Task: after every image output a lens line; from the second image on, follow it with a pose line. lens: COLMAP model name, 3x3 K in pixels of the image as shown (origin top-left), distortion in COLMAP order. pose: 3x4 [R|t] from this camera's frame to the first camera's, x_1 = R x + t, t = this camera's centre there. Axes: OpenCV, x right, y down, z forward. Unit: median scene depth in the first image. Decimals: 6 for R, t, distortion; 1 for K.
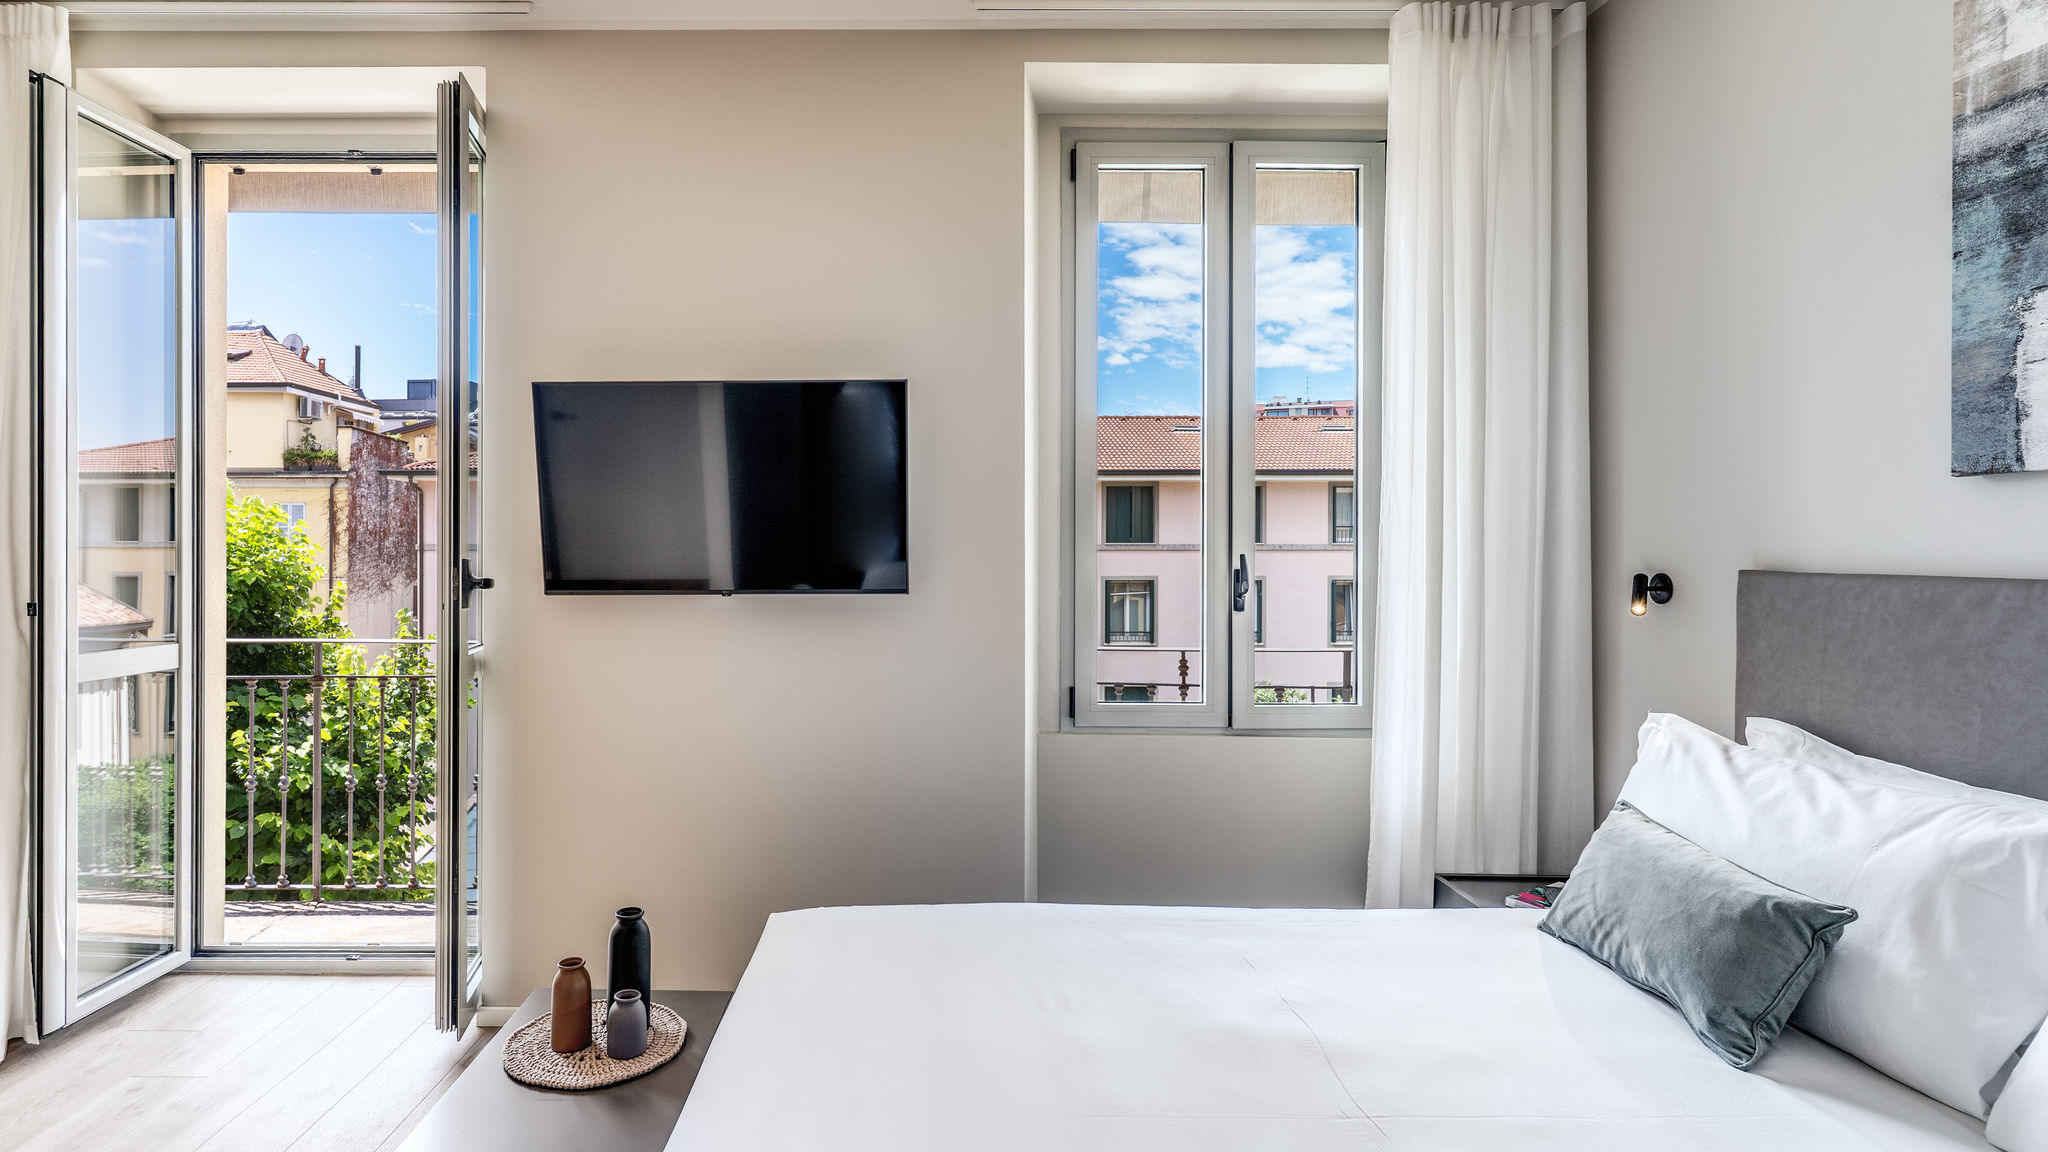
lens RADIAL K [[1007.7, 0, 968.2], [0, 1007.7, 557.5], [0, 0, 1]] dist [0.005737, -0.000817]
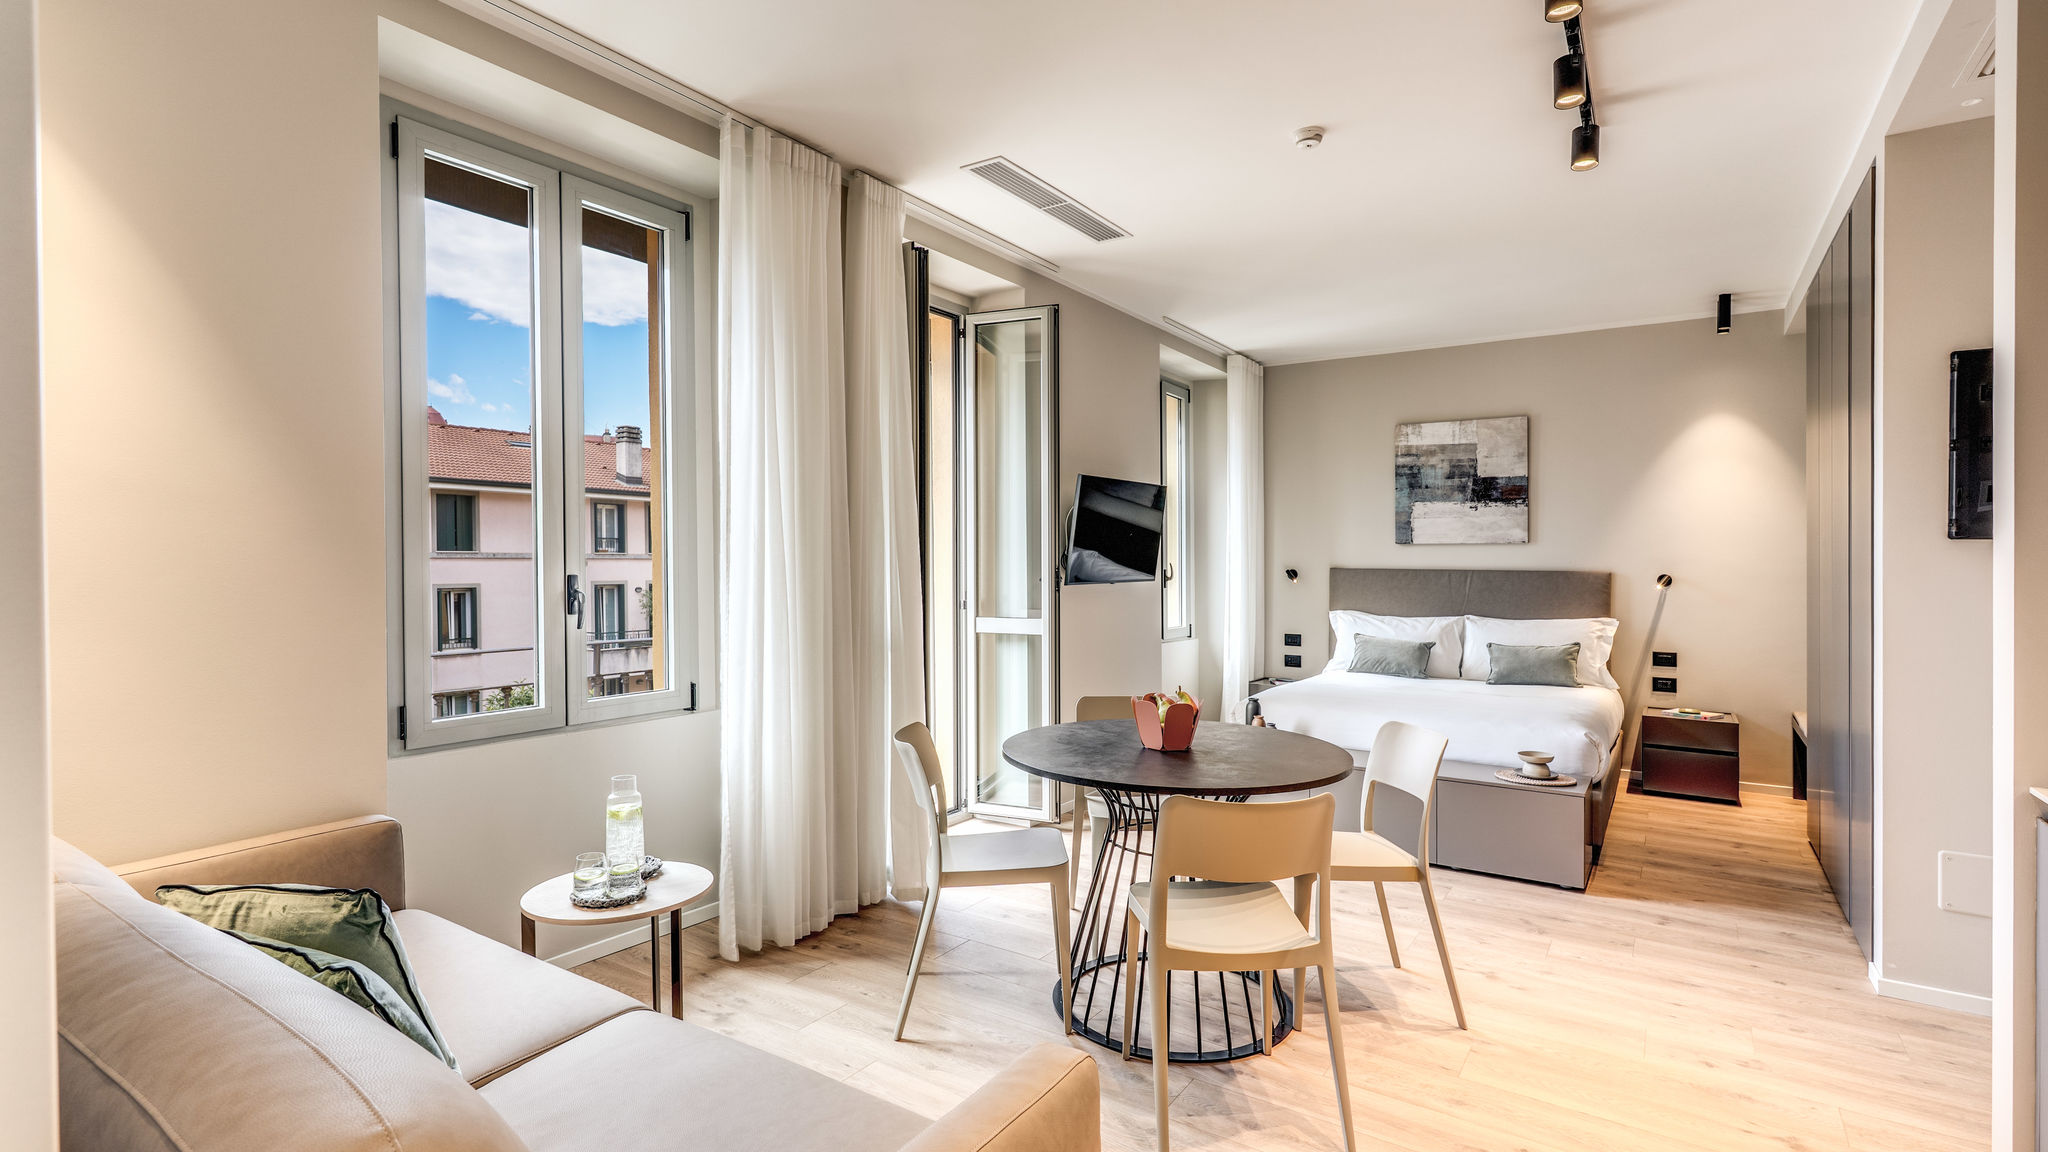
lens RADIAL K [[1007.7, 0, 968.2], [0, 1007.7, 557.5], [0, 0, 1]] dist [0.005737, -0.000817]
pose [[0.568329, 0.005412, 0.822784, -2.516383], [0.001459, 0.999970, -0.007585, 0.000927], [-0.822800, 0.005511, 0.568304, 0.098002]]
